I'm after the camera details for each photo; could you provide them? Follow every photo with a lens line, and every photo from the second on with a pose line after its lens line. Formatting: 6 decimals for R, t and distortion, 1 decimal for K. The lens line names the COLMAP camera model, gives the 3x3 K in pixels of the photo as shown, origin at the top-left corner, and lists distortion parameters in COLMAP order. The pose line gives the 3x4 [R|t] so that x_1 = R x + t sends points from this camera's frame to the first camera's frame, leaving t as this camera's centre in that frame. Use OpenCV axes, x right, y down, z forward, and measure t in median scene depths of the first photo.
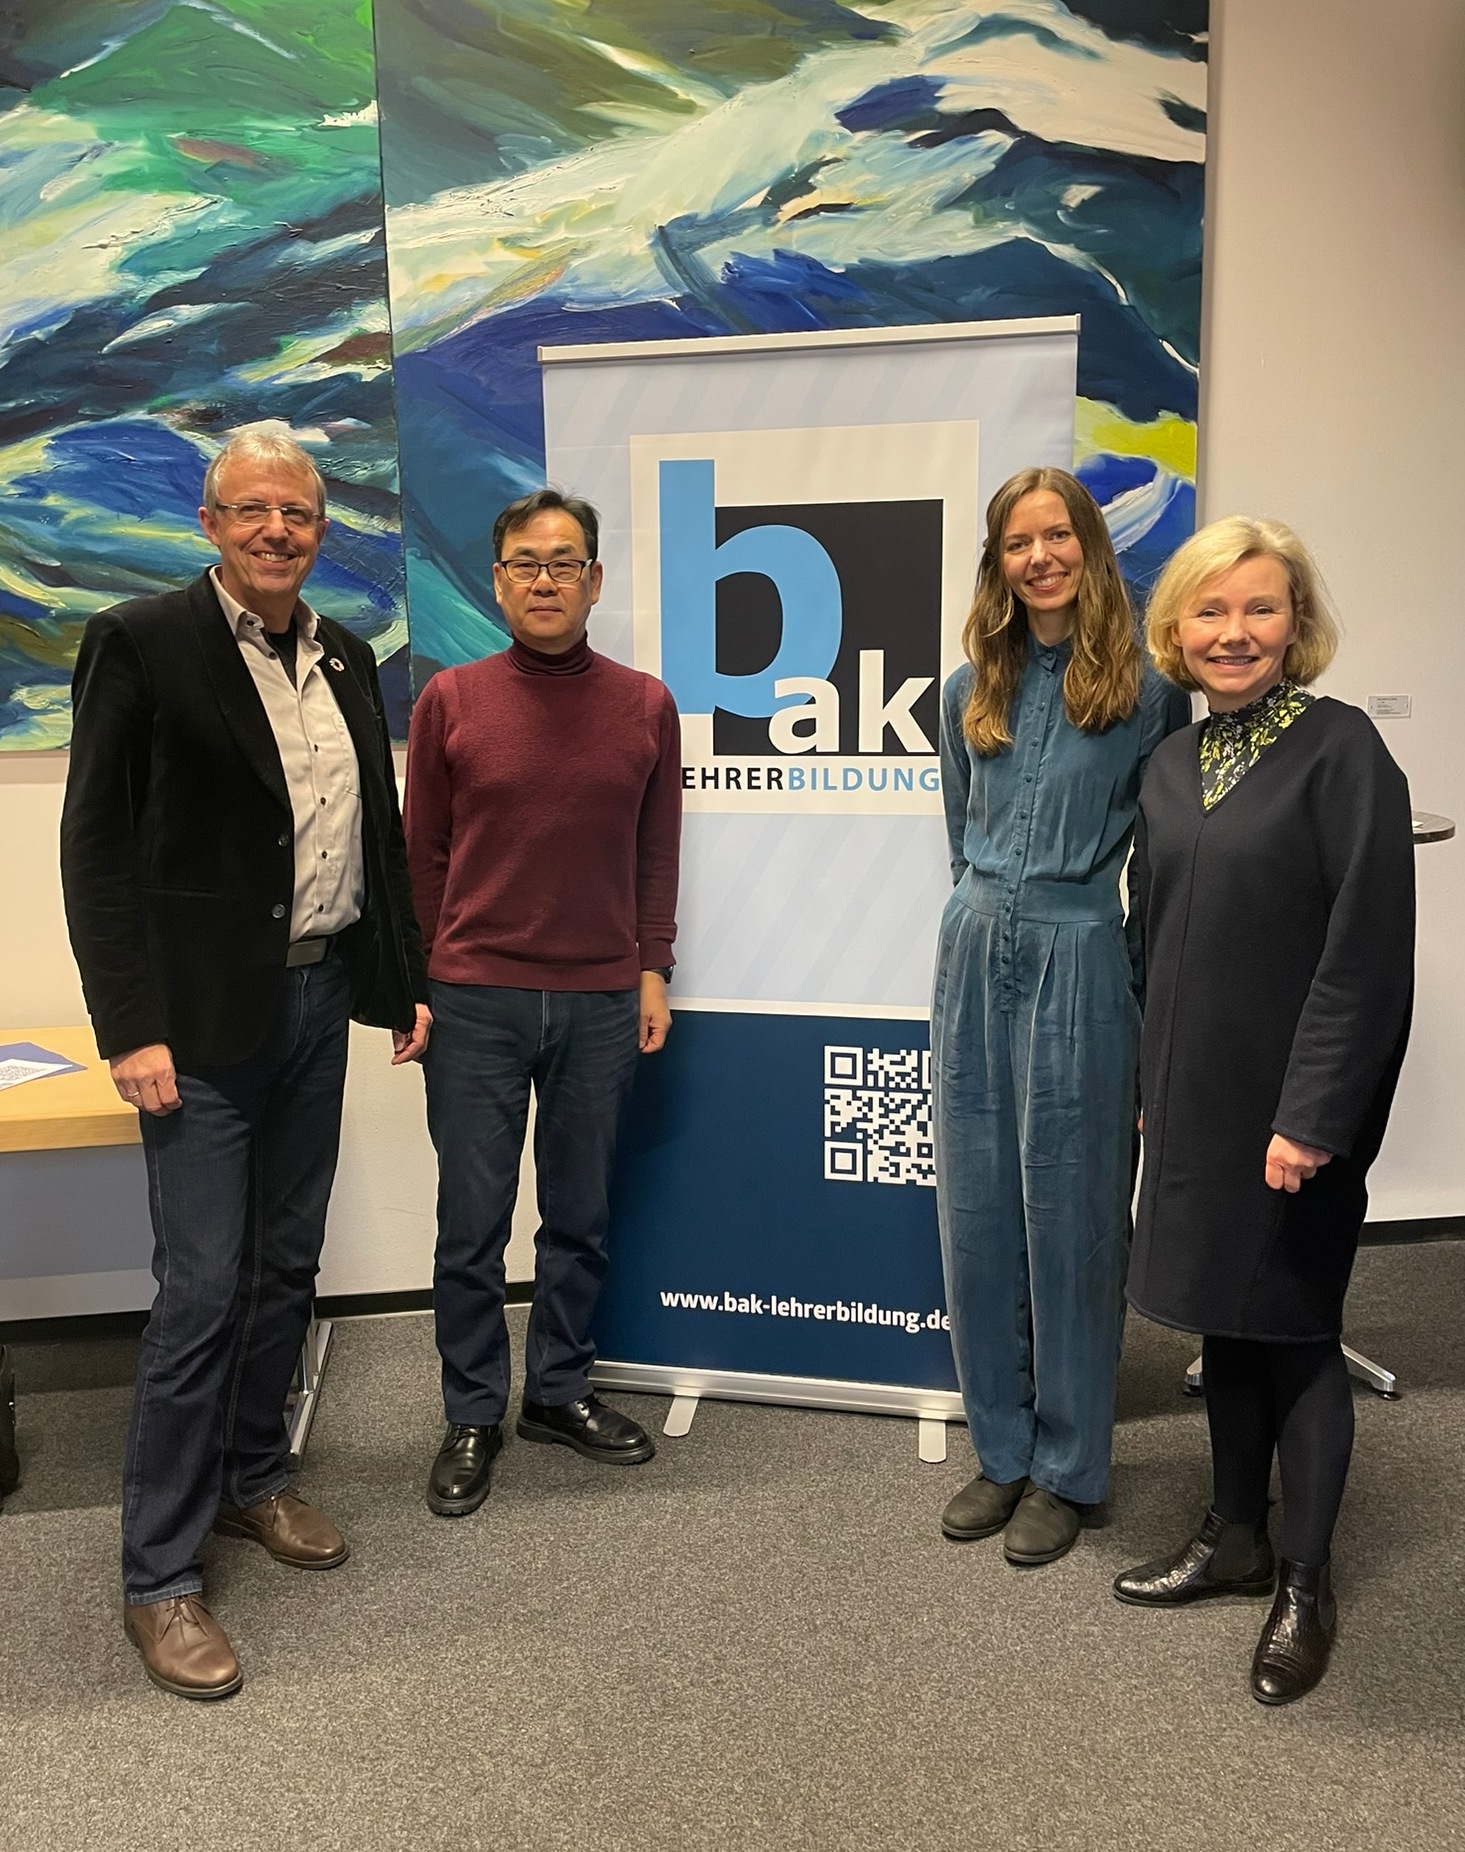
lens RADIAL K [[1616.3, 0, 732.5], [0, 1616.3, 926.0], [0, 0, 1]] dist [0.008554, -0.012717]
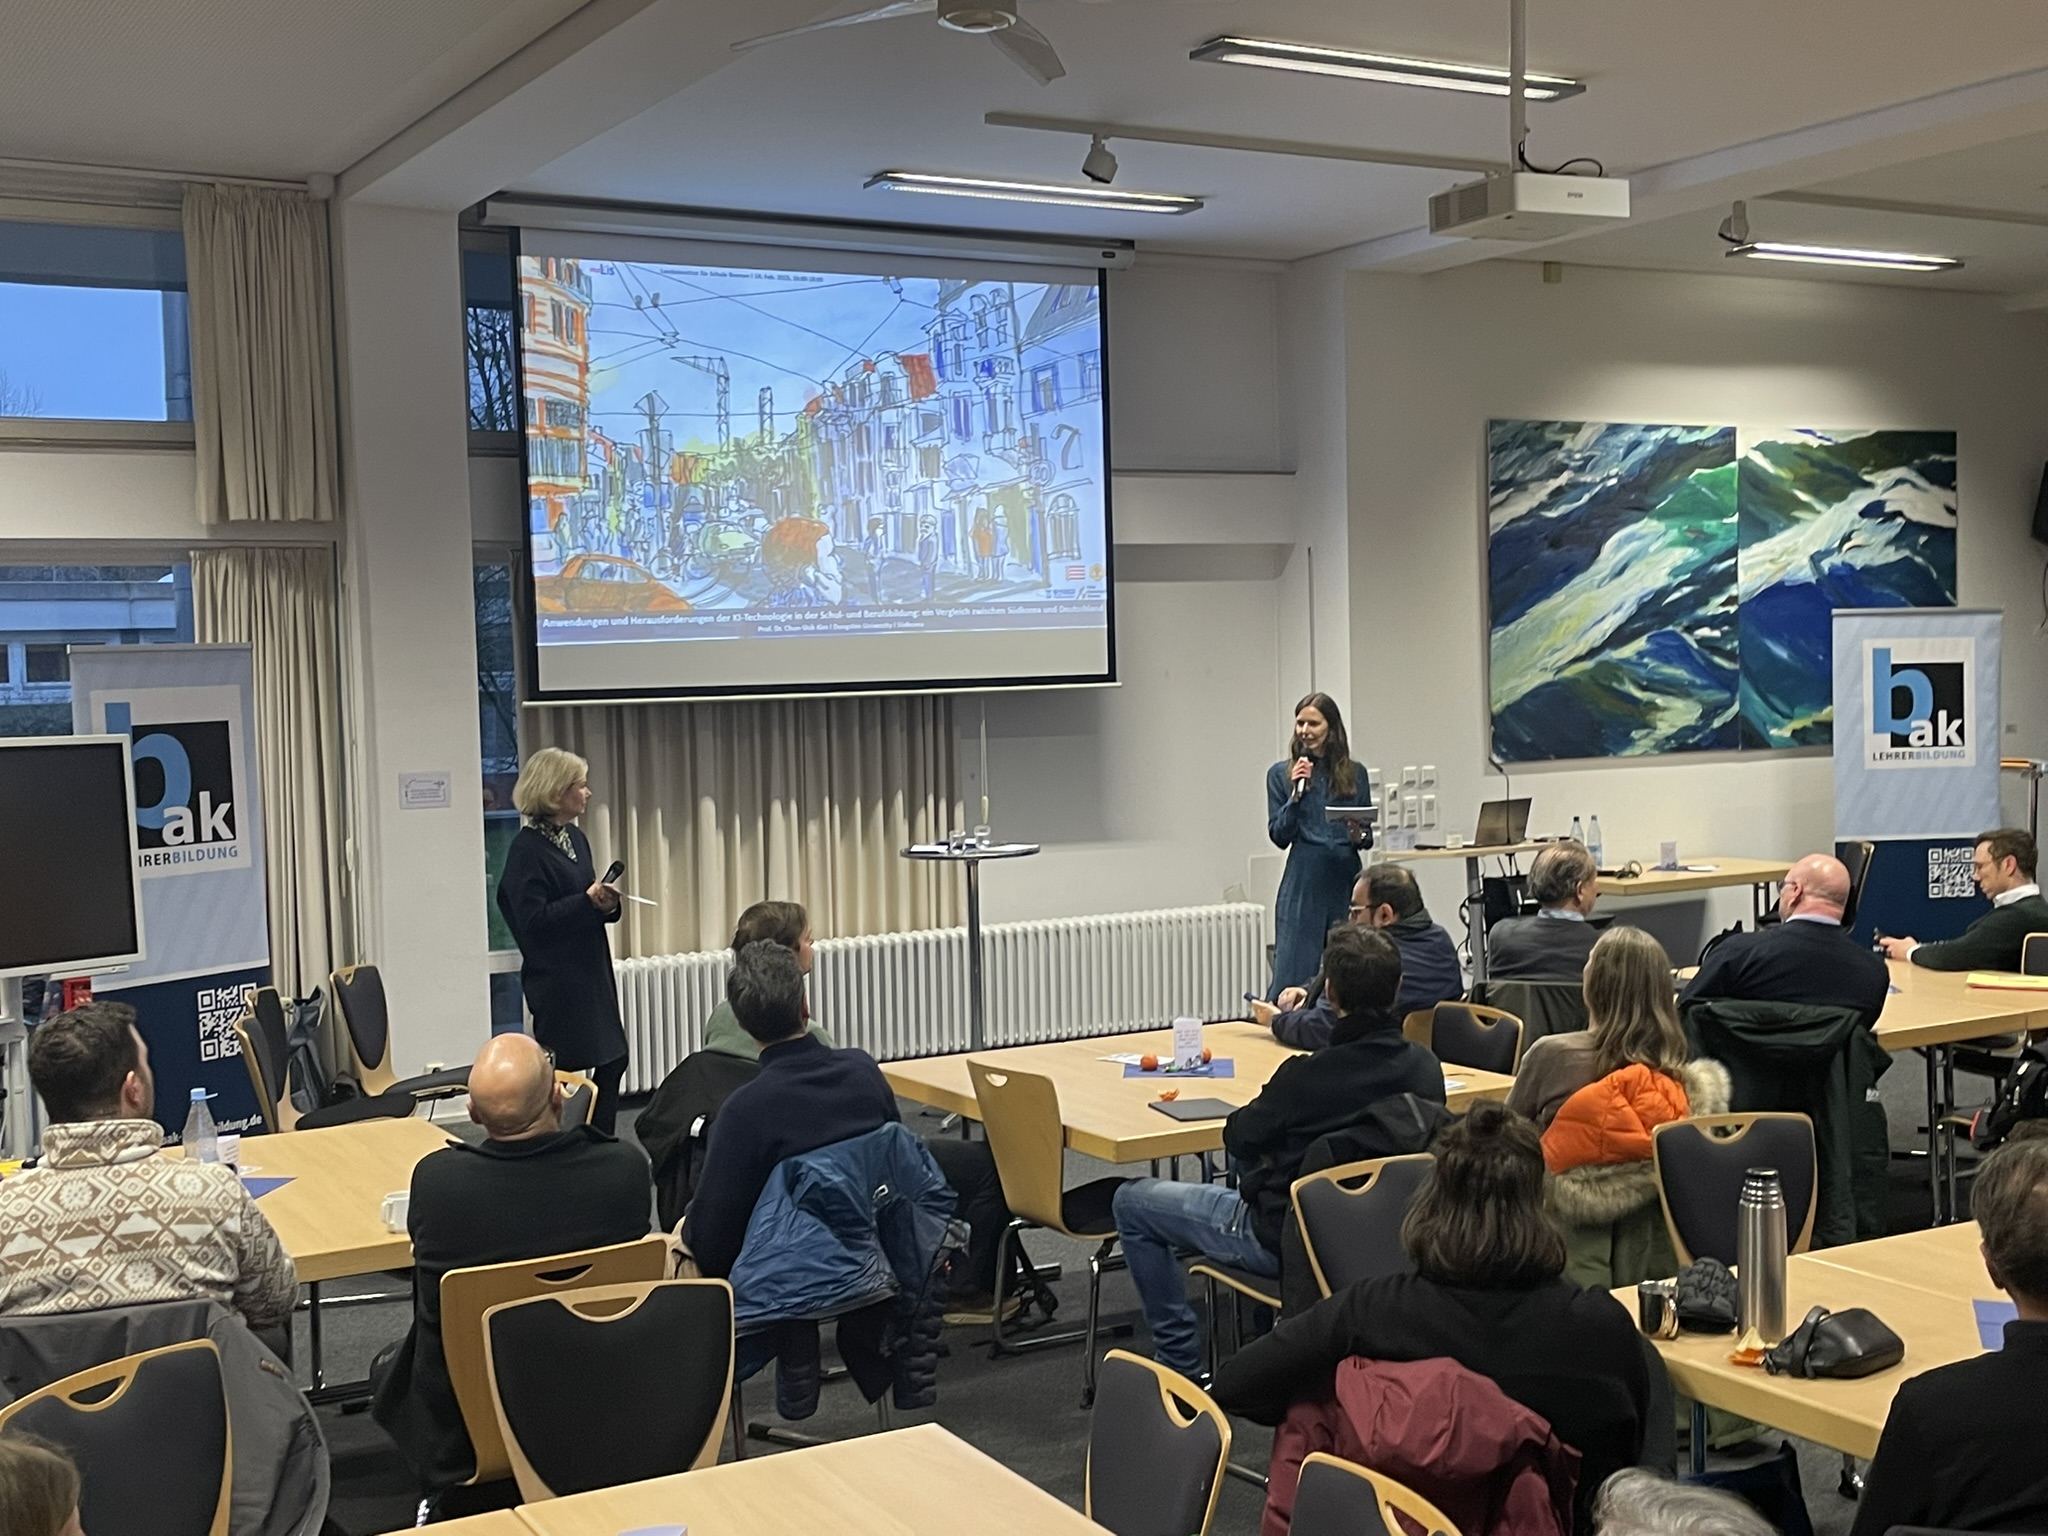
lens RADIAL K [[2432.5, 0, 1024.0], [0, 2432.5, 768.0], [0, 0, 1]] dist [0.004699, -0.022677]
pose [[0.929869, -0.029138, 0.366736, -2.803424], [0.076129, 0.990522, -0.114328, 0.282772], [-0.359928, 0.134230, 0.923273, -2.244494]]
